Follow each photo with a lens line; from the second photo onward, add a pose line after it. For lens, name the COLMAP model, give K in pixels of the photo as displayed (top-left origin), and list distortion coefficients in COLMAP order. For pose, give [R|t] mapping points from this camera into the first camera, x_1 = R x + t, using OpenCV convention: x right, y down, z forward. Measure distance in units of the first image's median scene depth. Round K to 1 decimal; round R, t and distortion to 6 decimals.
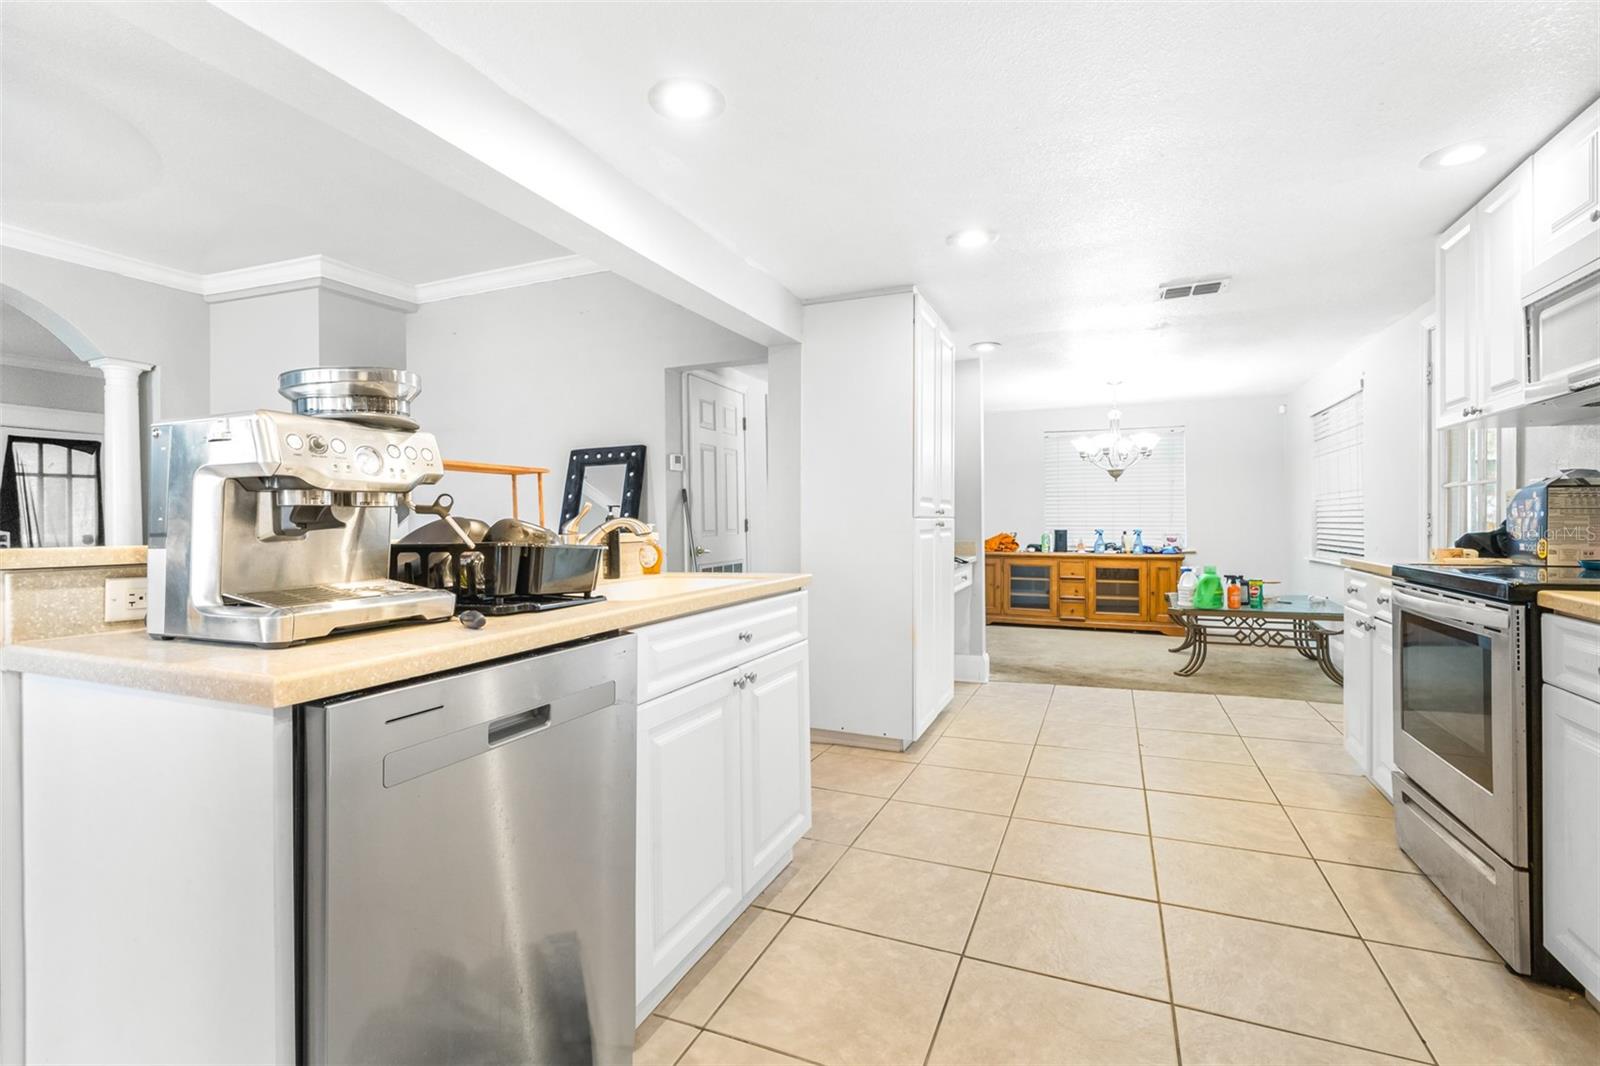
lens RADIAL K [[708.7, 0, 797.9], [0, 708.7, 521.0], [0, 0, 1]] dist [-0.000469, -0.000197]
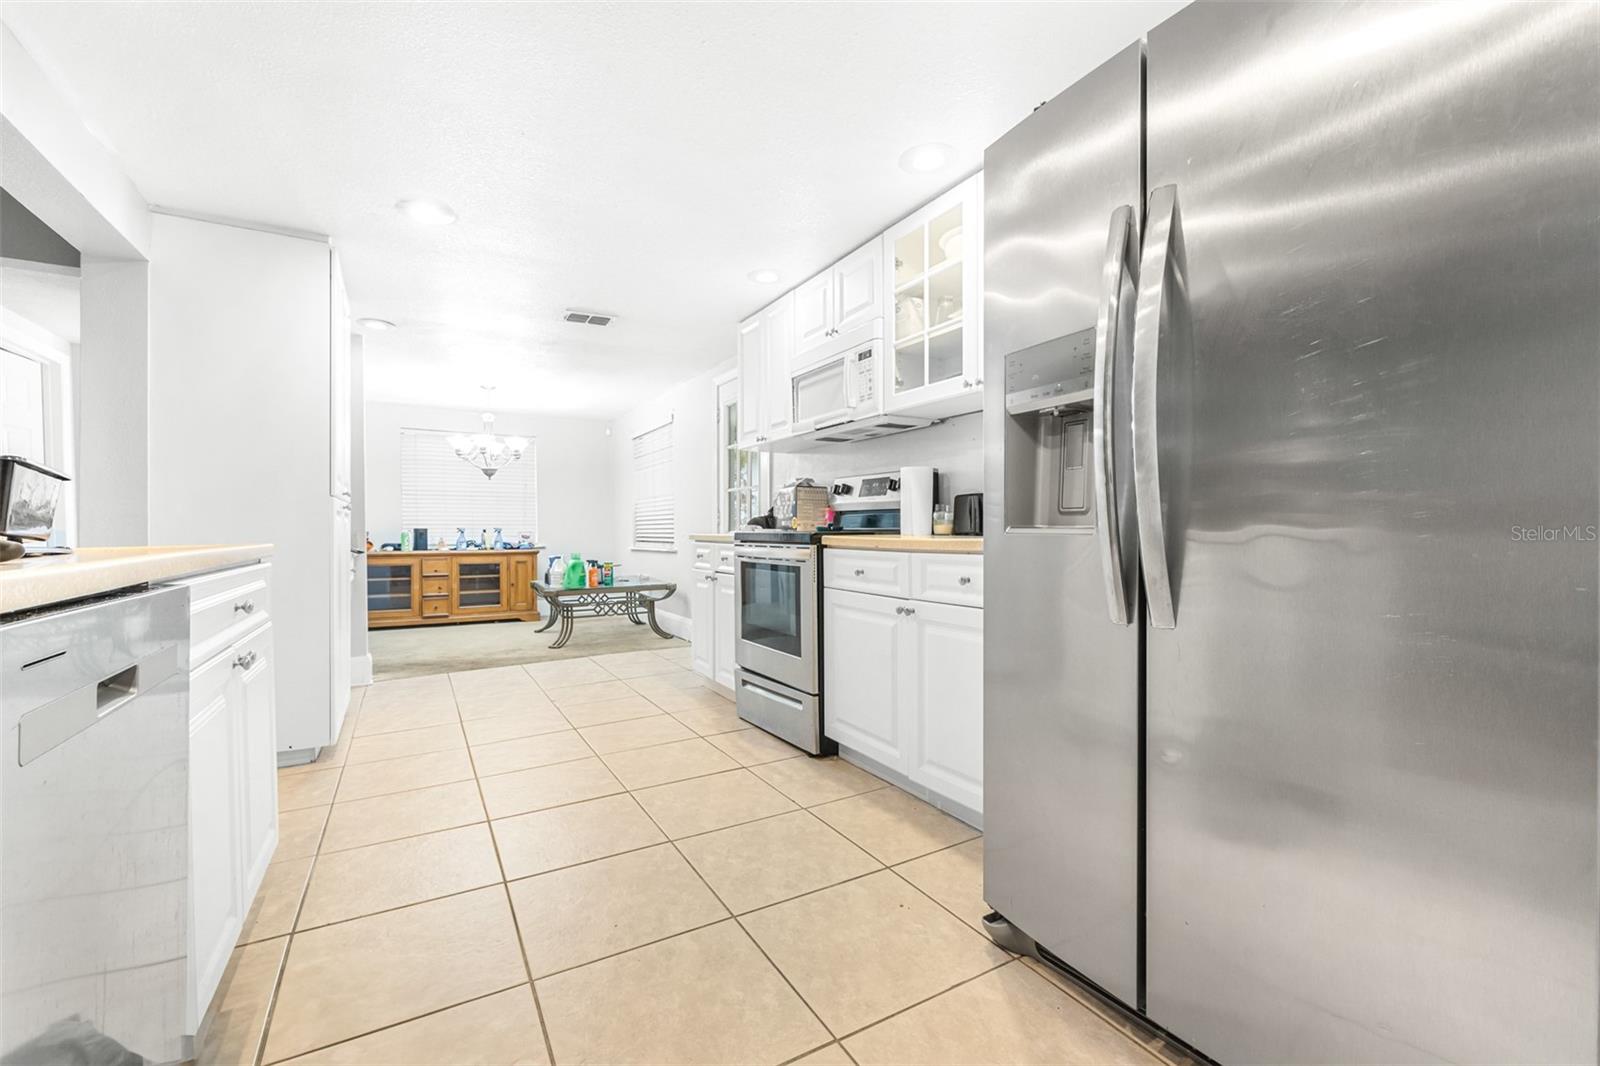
lens RADIAL K [[685.0, 0, 800.0], [0, 685.0, 533.0], [0, 0, 1]] dist [-0.000547, -0.000014]
pose [[0.595624, -0.001970, 0.803261, -0.172716], [0.002474, 0.999997, 0.000617, 0.041657], [-0.803260, 0.001620, 0.595627, 0.008341]]
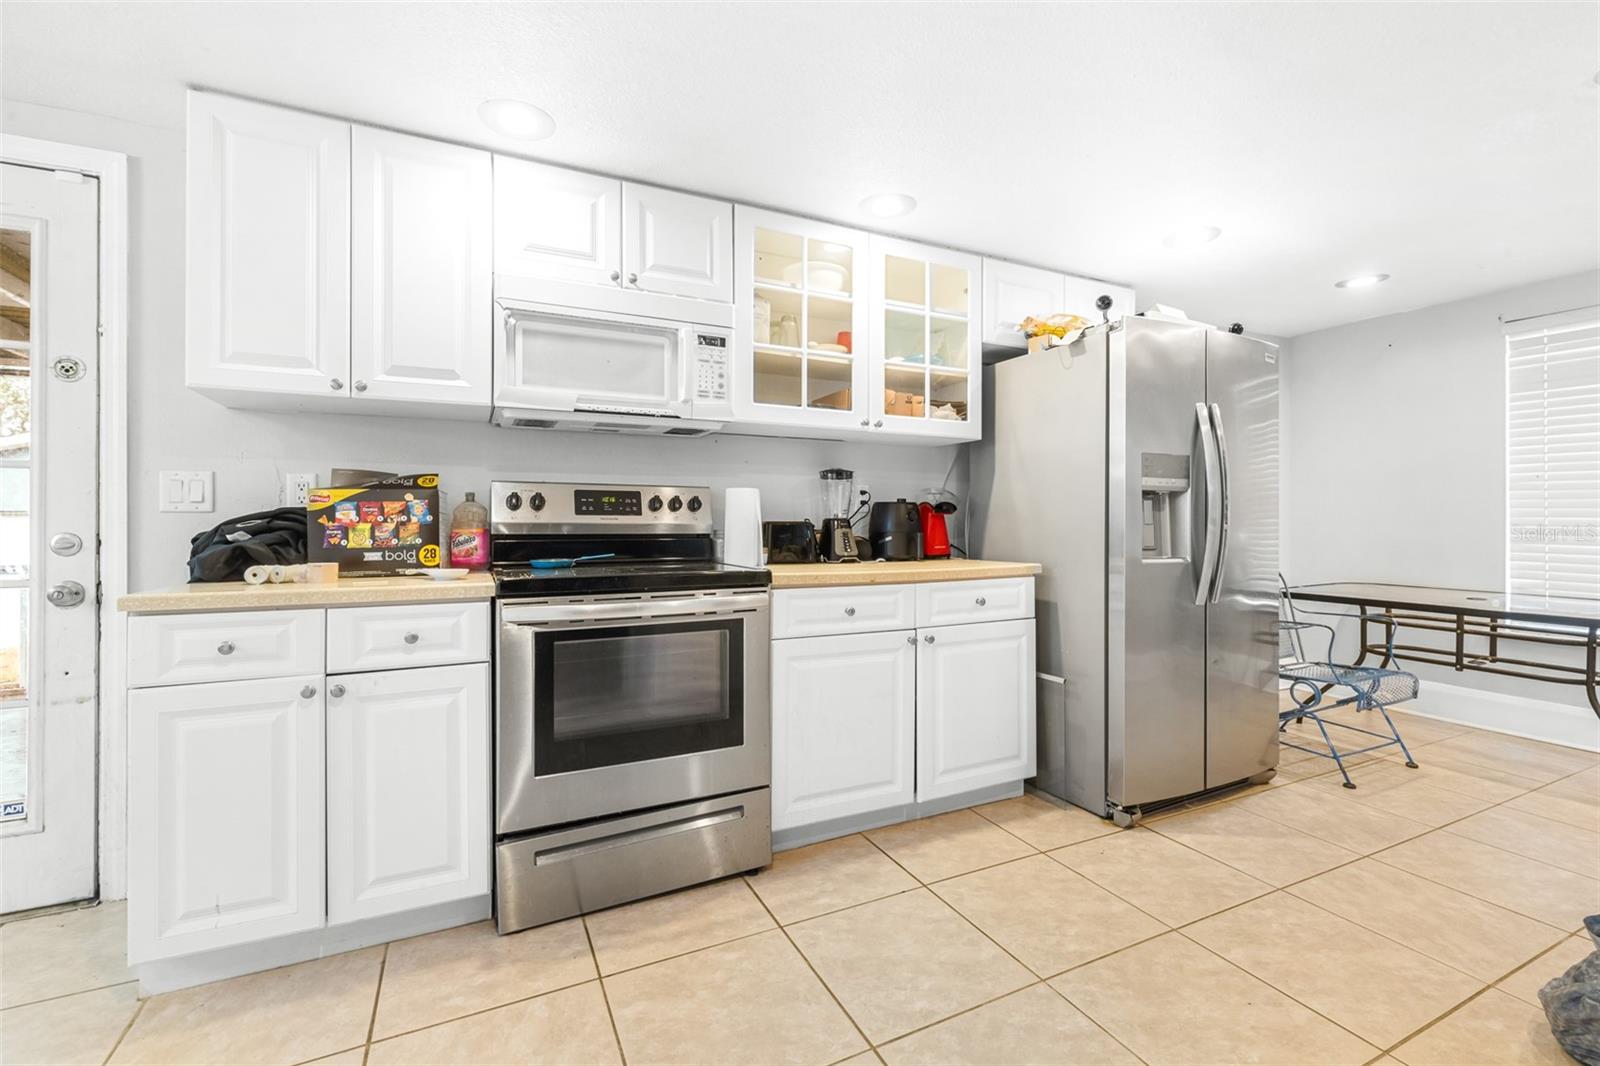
lens RADIAL K [[690.6, 0, 803.1], [0, 690.6, 524.1], [0, 0, 1]] dist [-0.000905, -0.000023]
pose [[-0.763525, 0.010995, 0.645685, 0.060675], [0.007838, 0.999939, -0.007760, 0.005768], [-0.645731, -0.000864, -0.763565, 0.919888]]
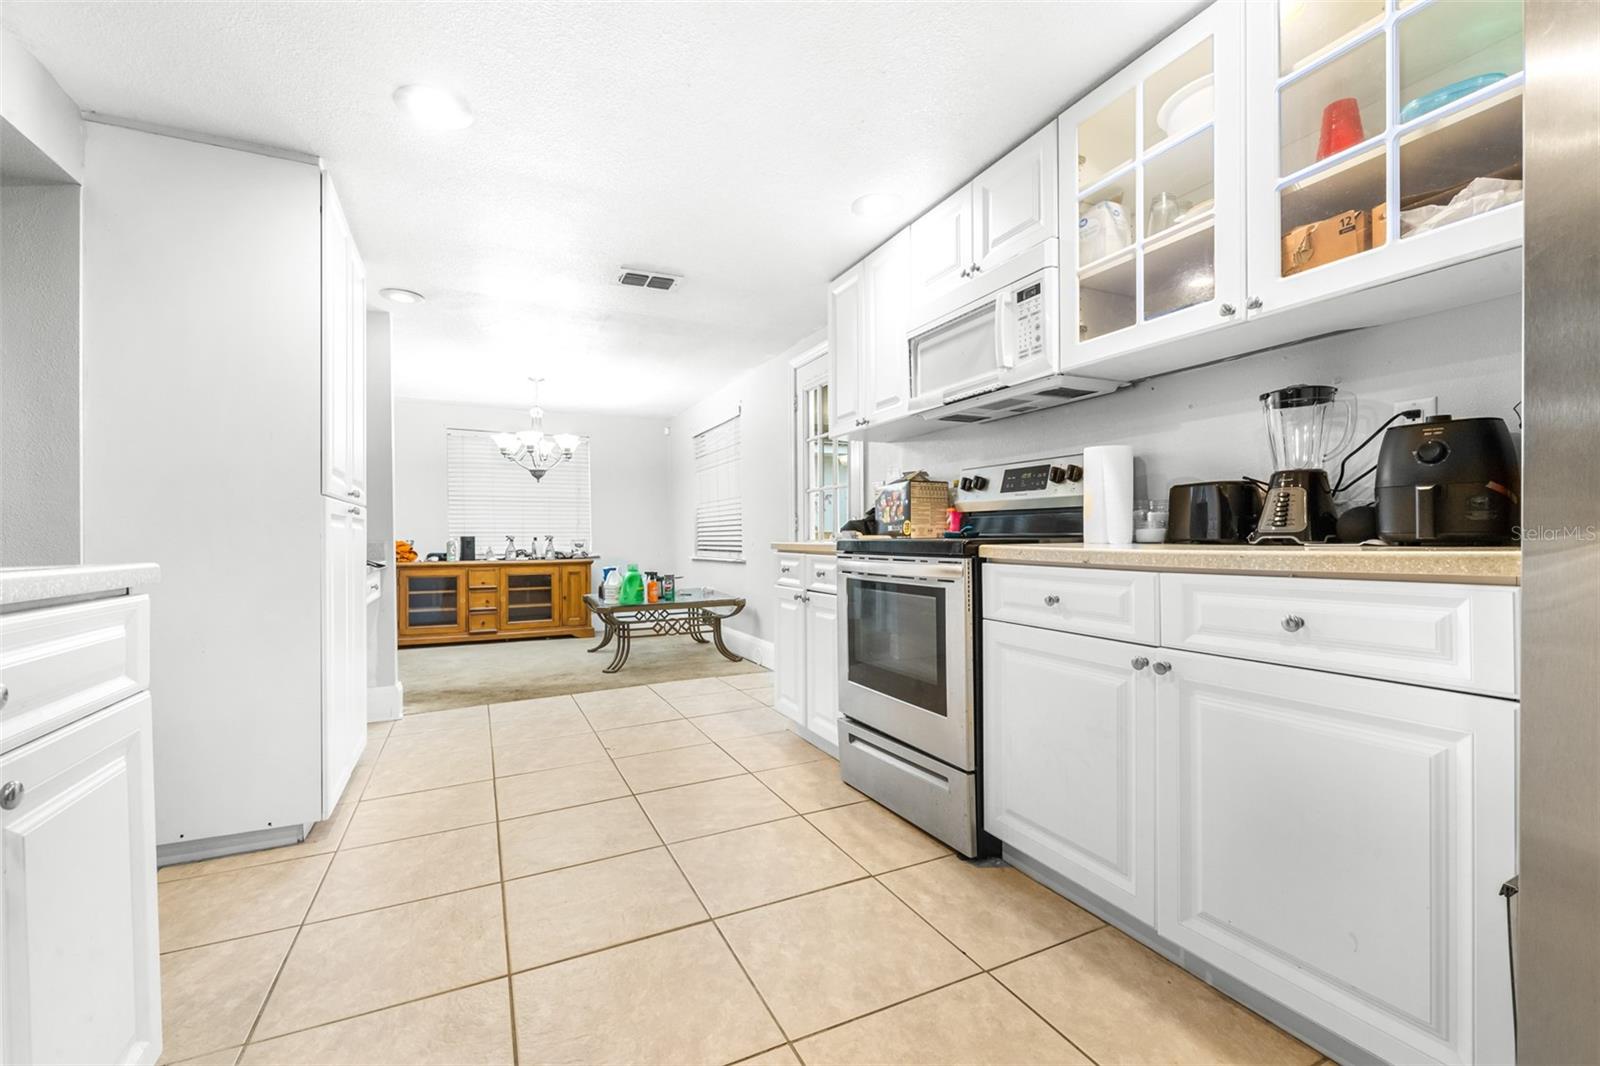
lens RADIAL K [[684.3, 0, 798.7], [0, 684.3, 537.5], [0, 0, 1]] dist [0.000938, 0.000049]
pose [[0.654901, -0.001948, 0.755712, -0.034501], [0.006238, 0.999977, -0.002828, 0.039831], [-0.755689, 0.006567, 0.654898, 0.209378]]
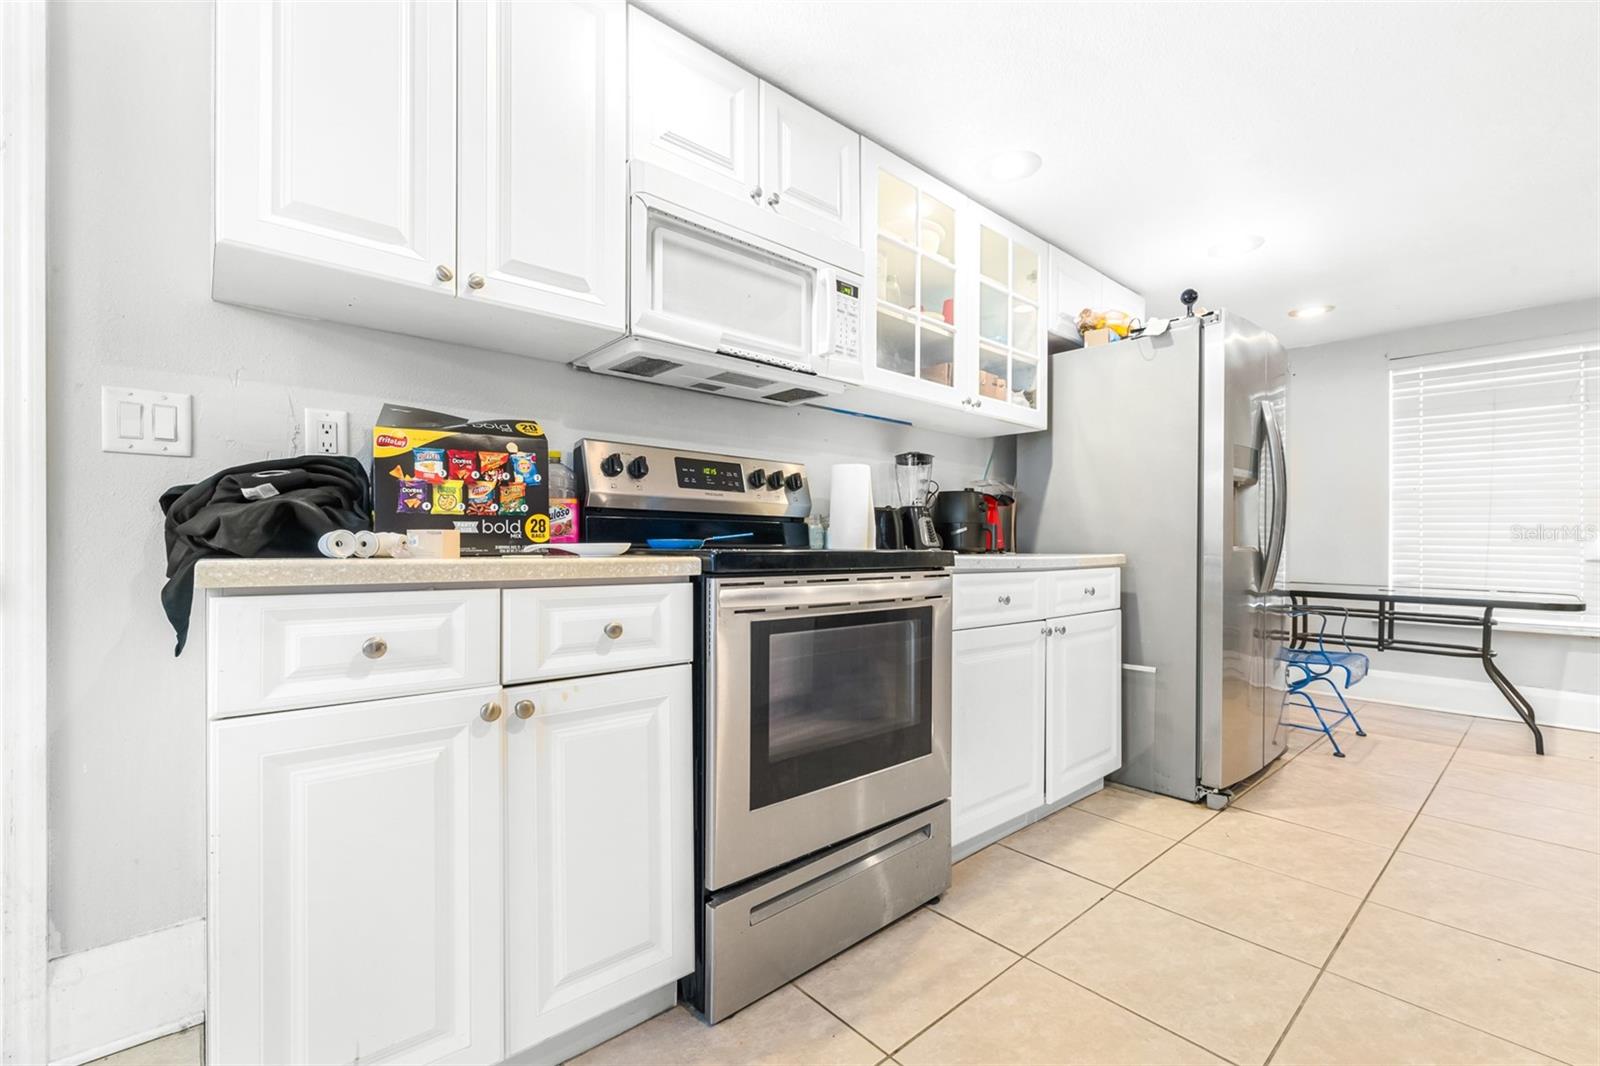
lens RADIAL K [[685.9, 0, 800.5], [0, 685.9, 547.7], [0, 0, 1]] dist [-0.001524, -0.000504]
pose [[-0.908476, 0.004248, 0.417916, 0.362640], [0.002964, 0.999989, -0.003720, 0.040611], [-0.417927, -0.002141, -0.908478, 1.001163]]
